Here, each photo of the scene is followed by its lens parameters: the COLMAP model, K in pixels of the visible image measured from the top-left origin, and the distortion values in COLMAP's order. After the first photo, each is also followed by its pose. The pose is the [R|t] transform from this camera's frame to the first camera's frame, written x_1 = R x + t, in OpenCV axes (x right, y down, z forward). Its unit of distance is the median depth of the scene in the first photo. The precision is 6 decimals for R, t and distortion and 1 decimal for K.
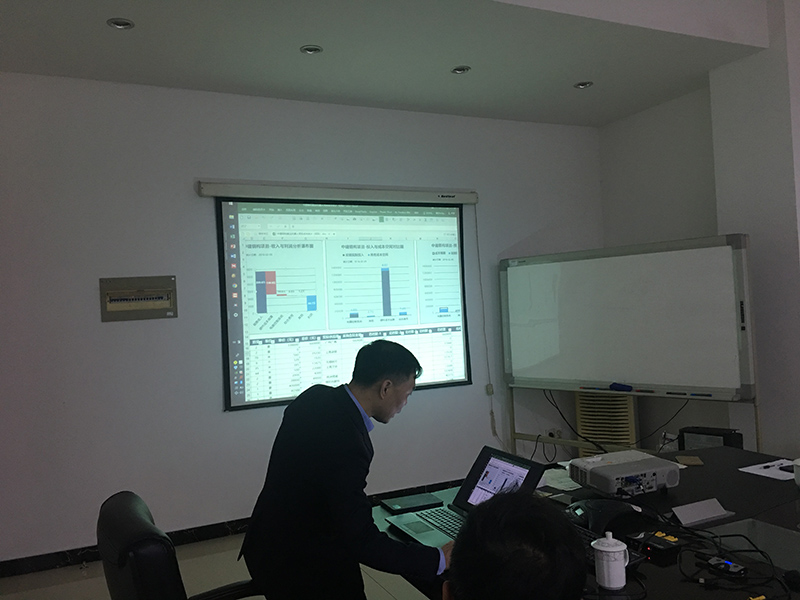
lens RADIAL K [[677.1, 0, 401.4], [0, 677.1, 294.6], [0, 0, 1]] dist [0.073237, -0.079717]
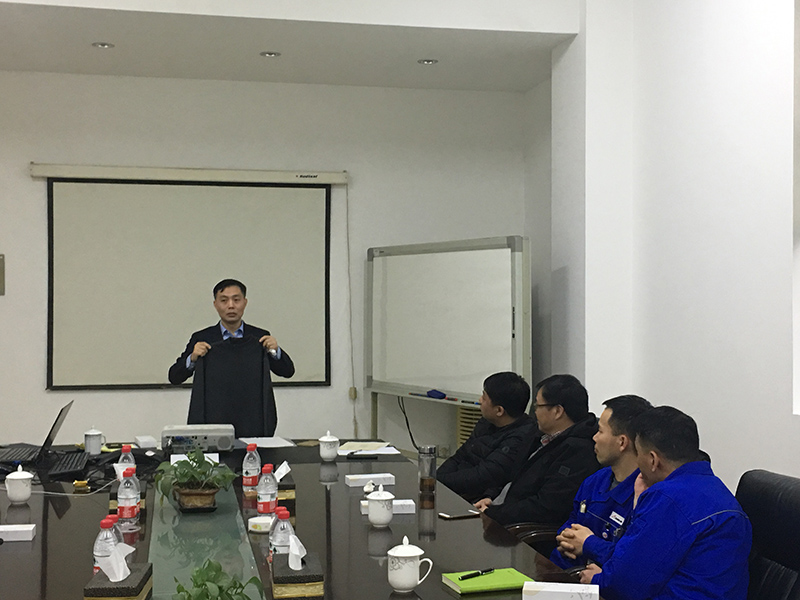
lens RADIAL K [[1120.0, 0, 401.4], [0, 1120.0, 290.4], [0, 0, 1]] dist [0.065264, 0.000000]
pose [[0.967901, 0.048277, -0.246653, 0.661457], [-0.043751, 0.998759, 0.023803, -0.039898], [0.247496, -0.012248, 0.968811, -0.494174]]
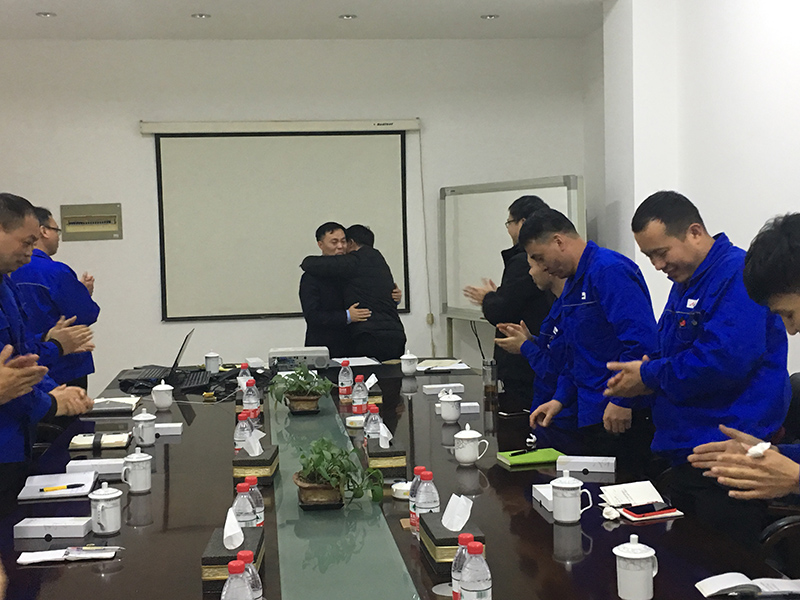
lens RADIAL K [[1120.0, 0, 399.7], [0, 1120.0, 278.7], [0, 0, 1]] dist [0.065264, 0.000000]
pose [[0.948710, 0.038706, -0.313769, 0.721741], [-0.014364, 0.996729, 0.079524, -0.058229], [0.315821, -0.070938, 0.946163, -0.671520]]
